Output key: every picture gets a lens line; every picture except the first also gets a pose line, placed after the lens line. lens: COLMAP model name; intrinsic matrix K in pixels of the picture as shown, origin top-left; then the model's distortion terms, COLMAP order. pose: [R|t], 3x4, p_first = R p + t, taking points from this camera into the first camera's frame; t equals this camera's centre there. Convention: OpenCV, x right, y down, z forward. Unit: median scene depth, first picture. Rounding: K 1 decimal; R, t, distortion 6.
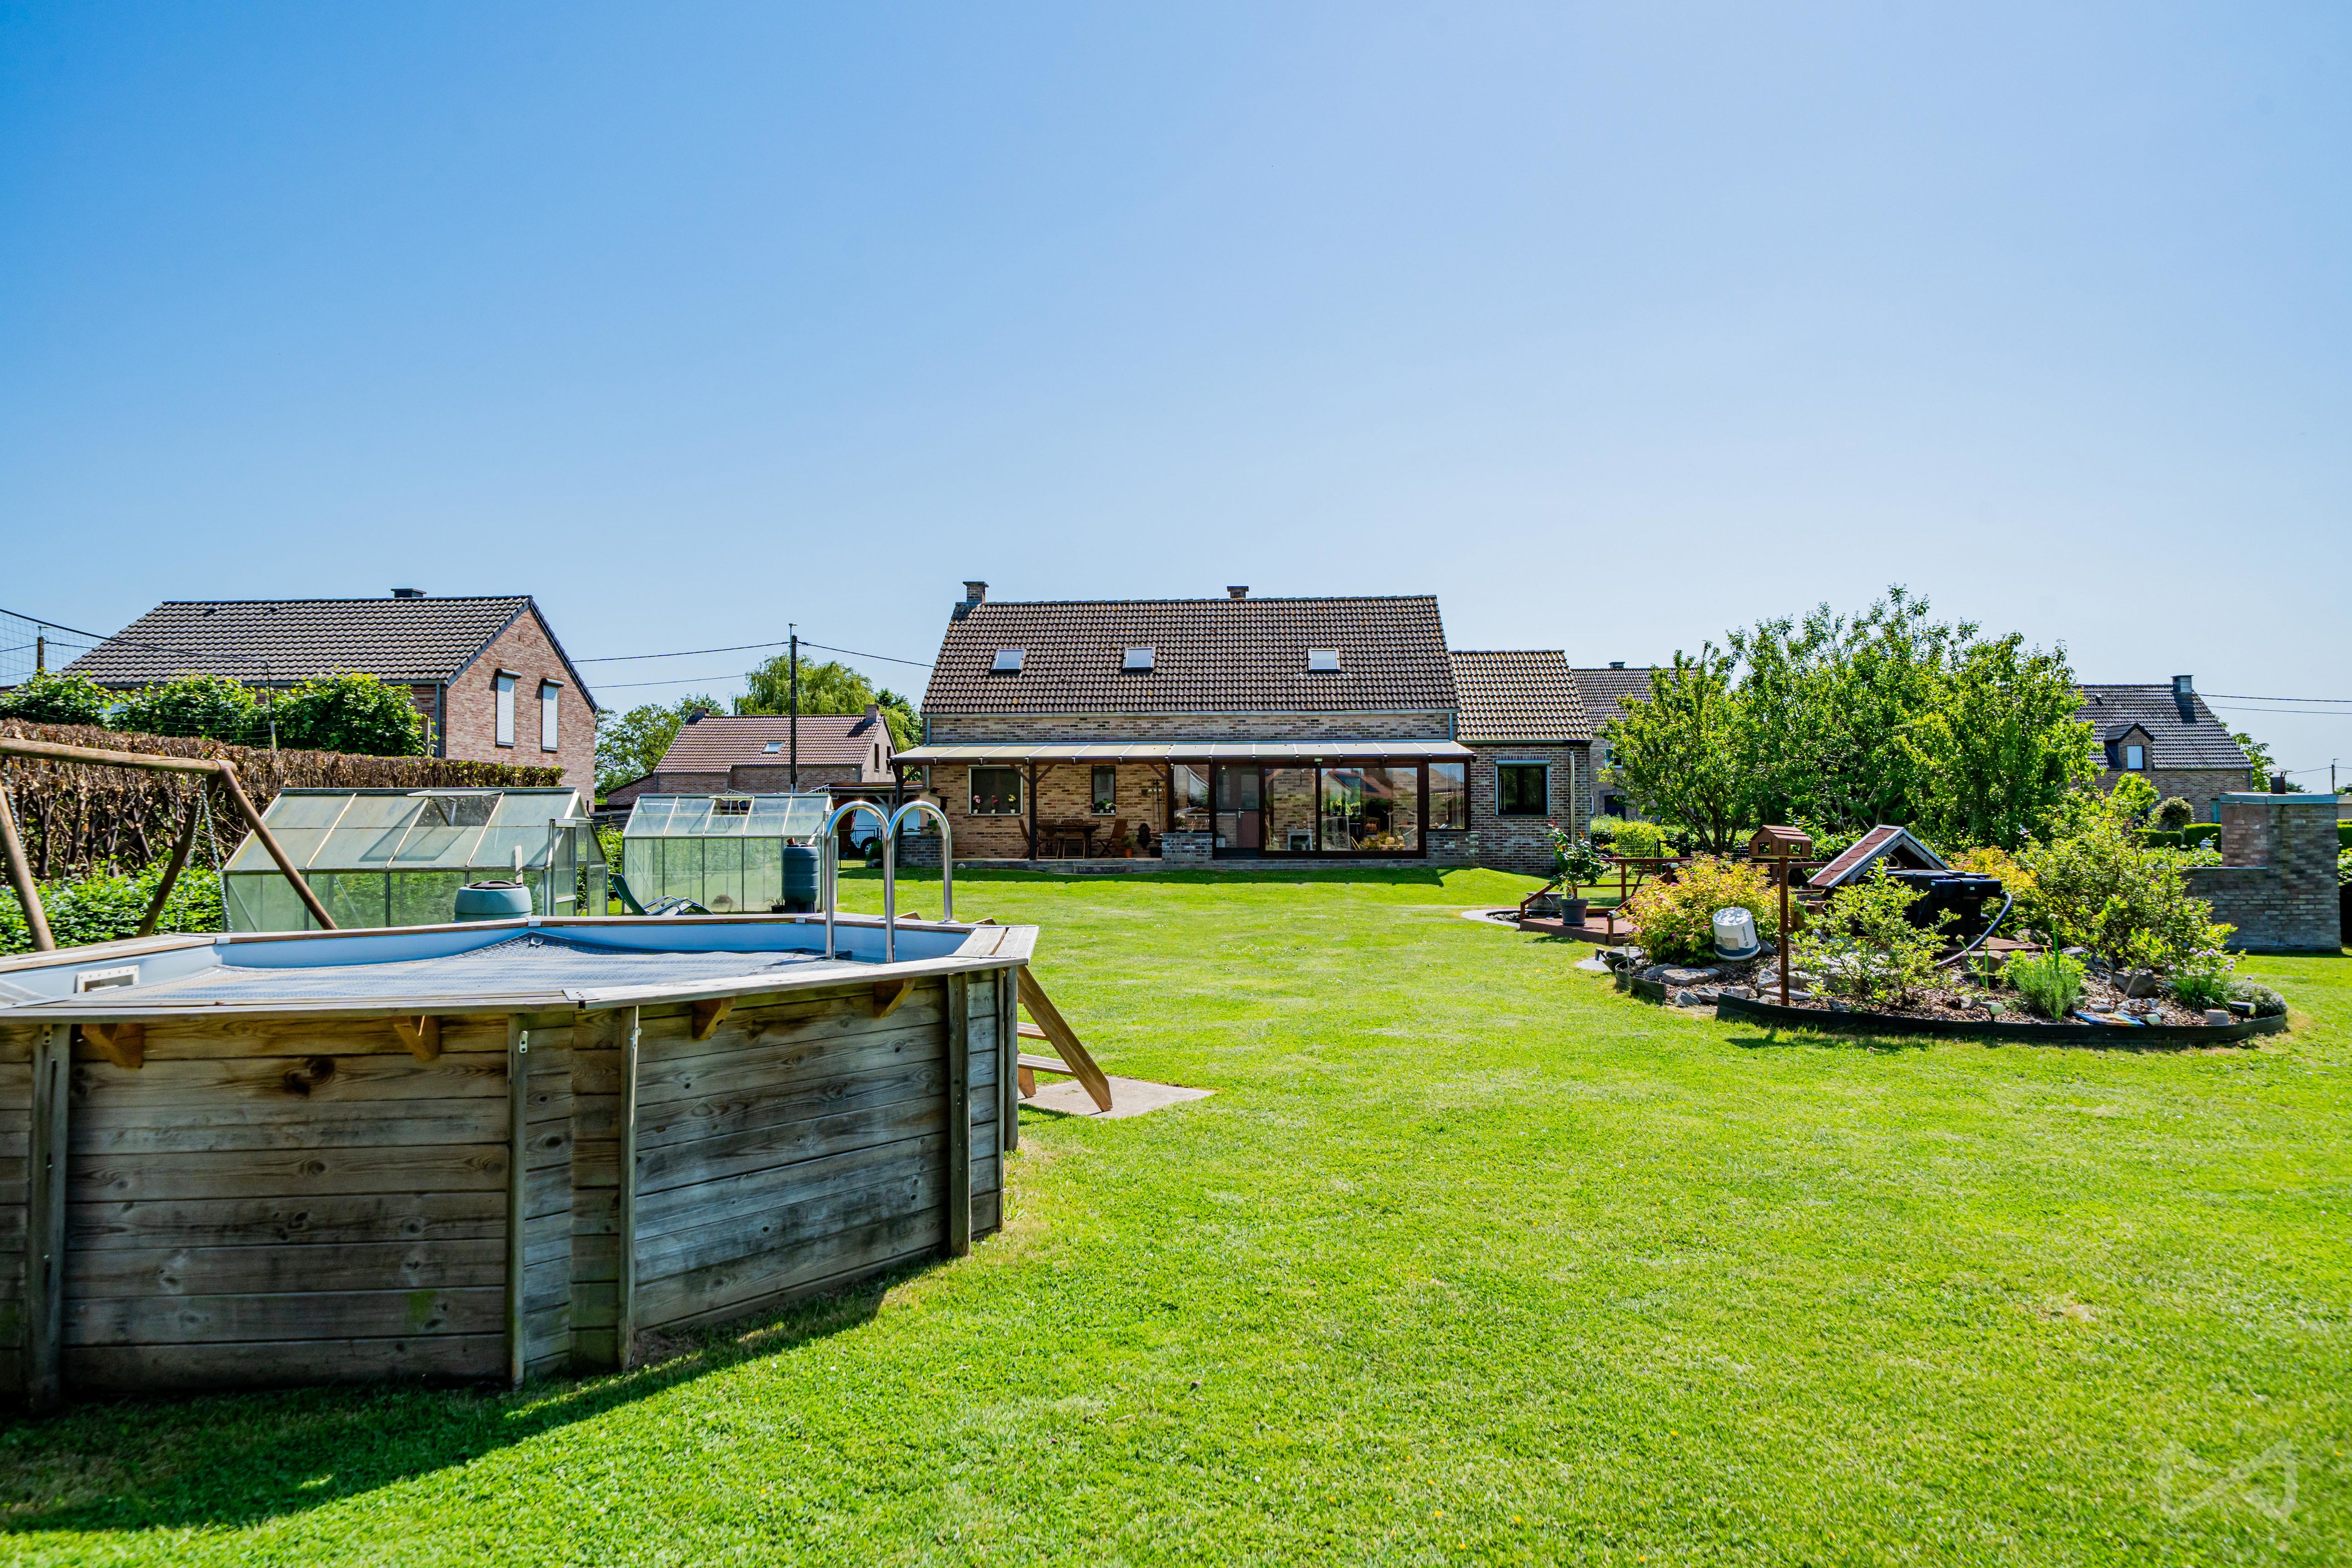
lens RADIAL K [[1347.4, 0, 1176.0], [0, 1347.4, 784.0], [0, 0, 1]] dist [0.000134, 0.000033]
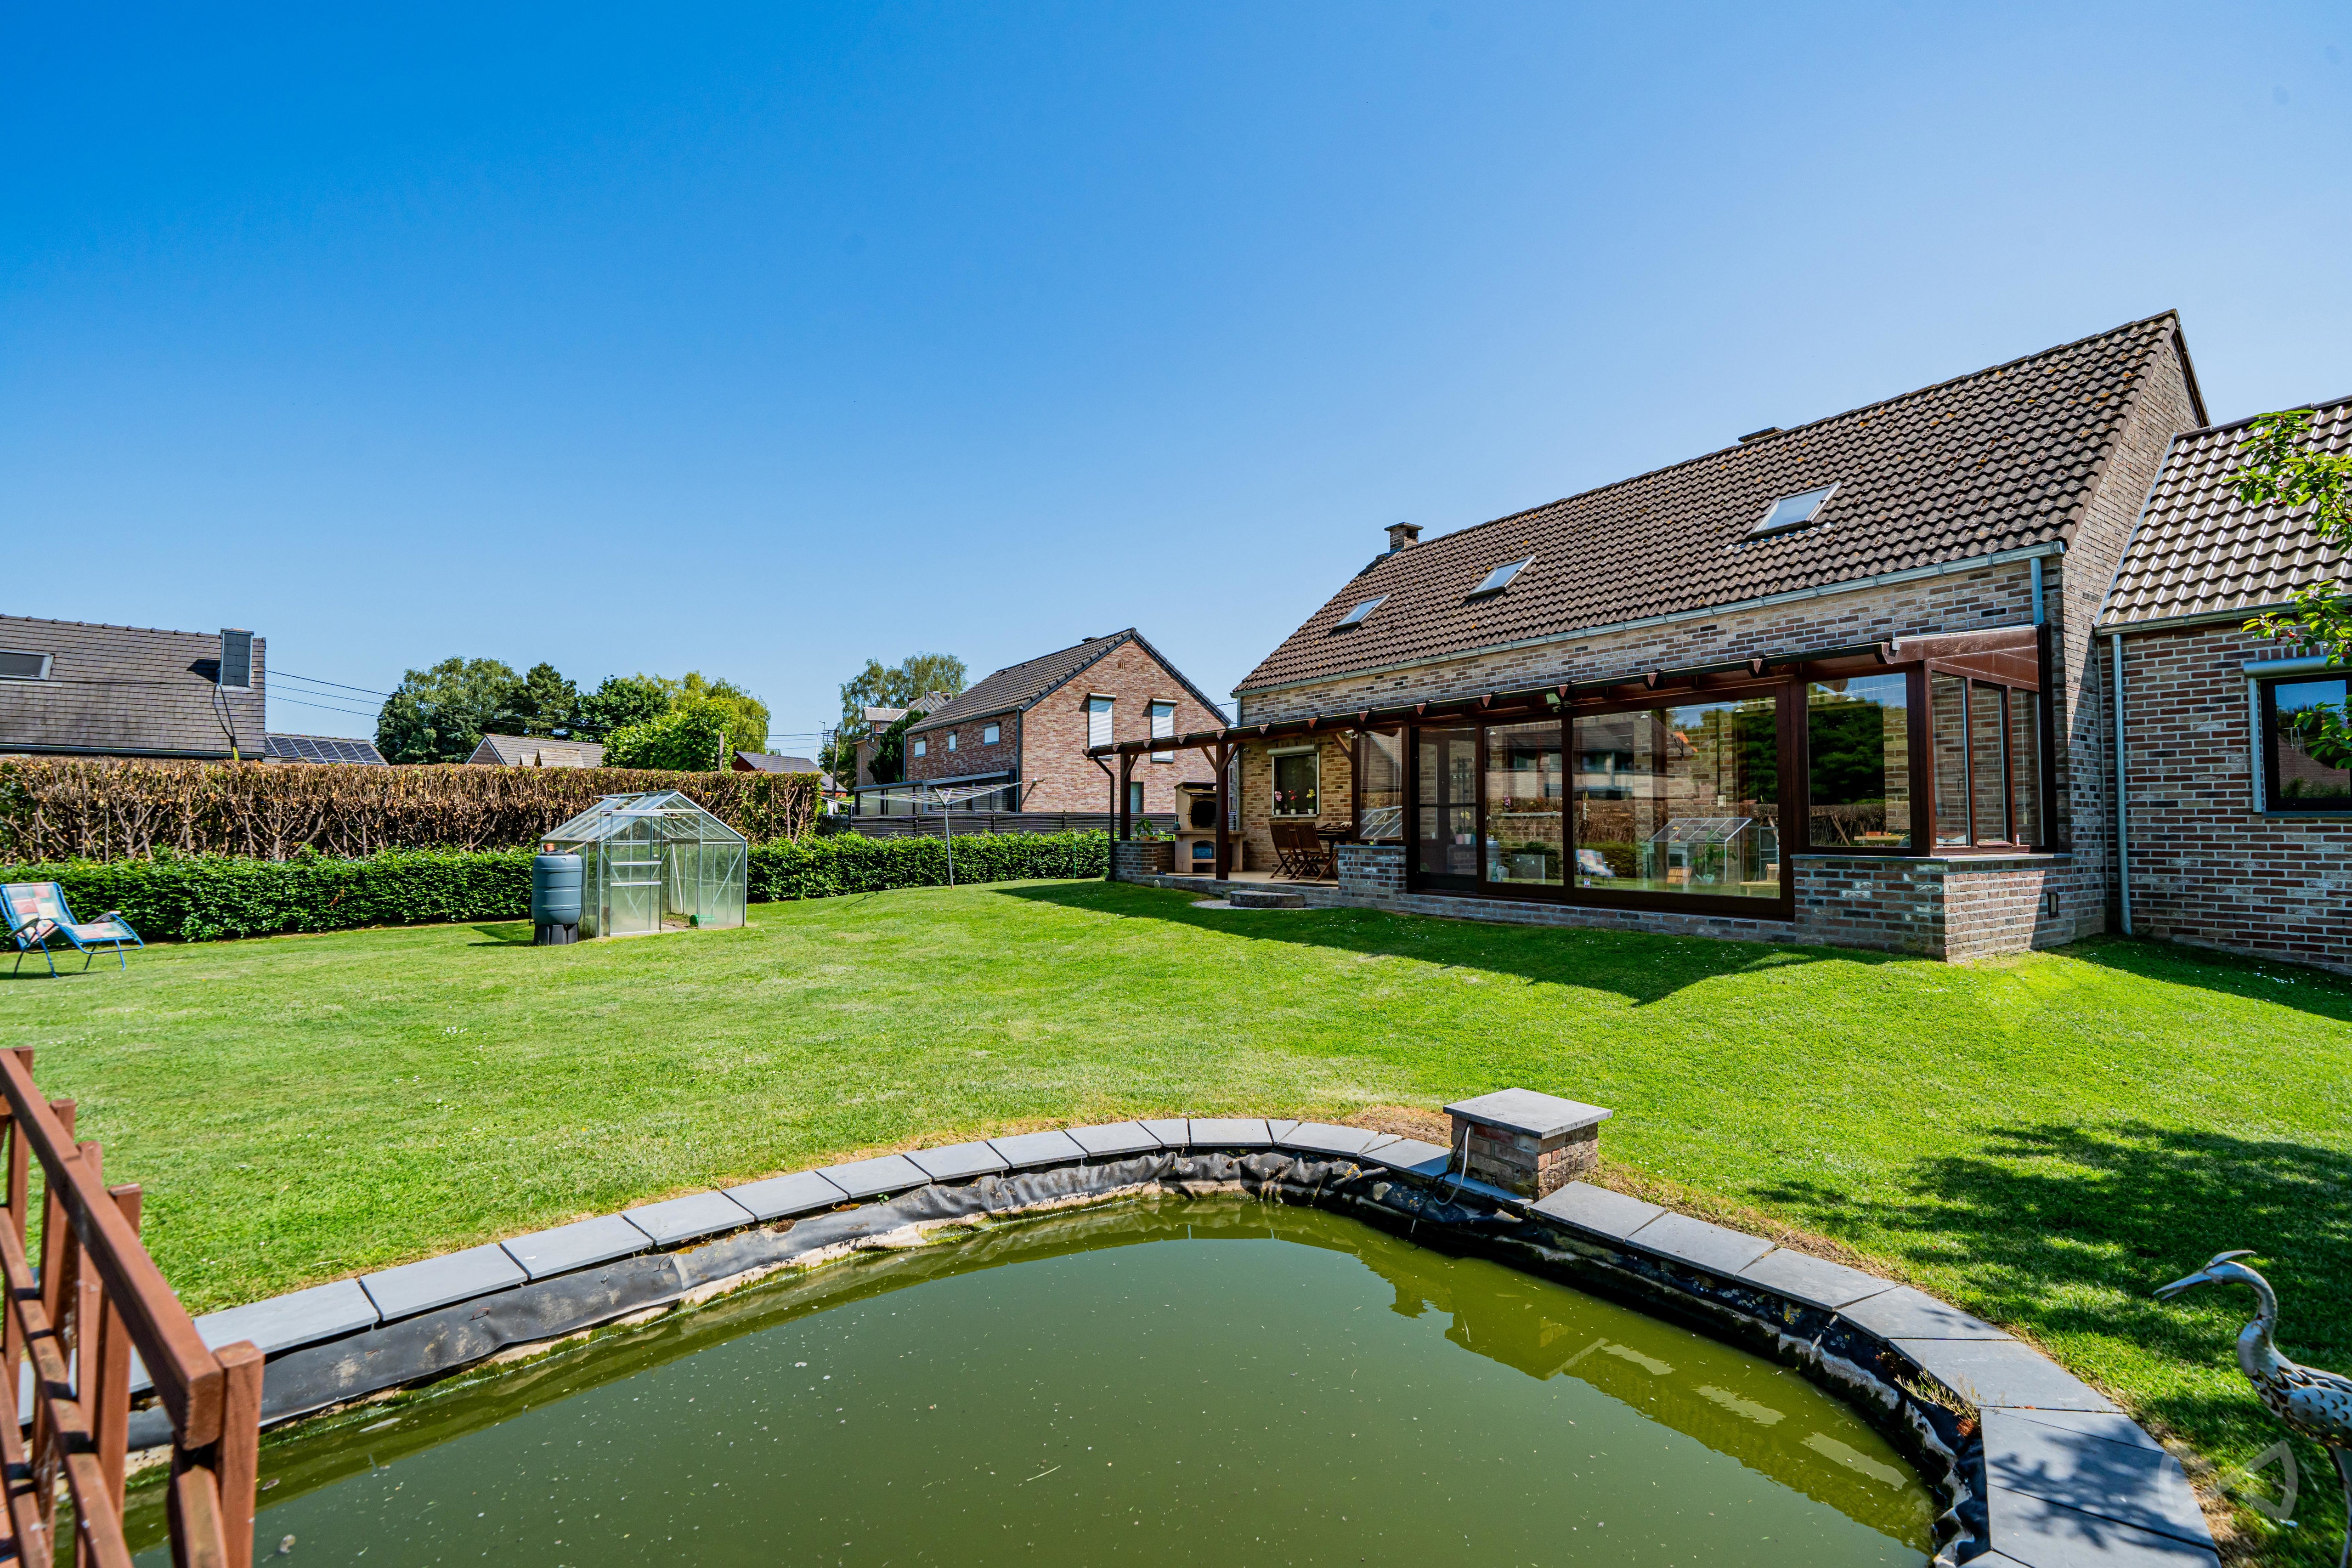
lens RADIAL K [[1022.2, 0, 1176.0], [0, 1022.2, 784.0], [0, 0, 1]] dist [0.000107, 0.000033]
pose [[0.601108, -0.028644, -0.798654, 0.285844], [0.018838, 0.999588, -0.021671, 0.015966], [0.798946, -0.002019, 0.601400, 0.602403]]
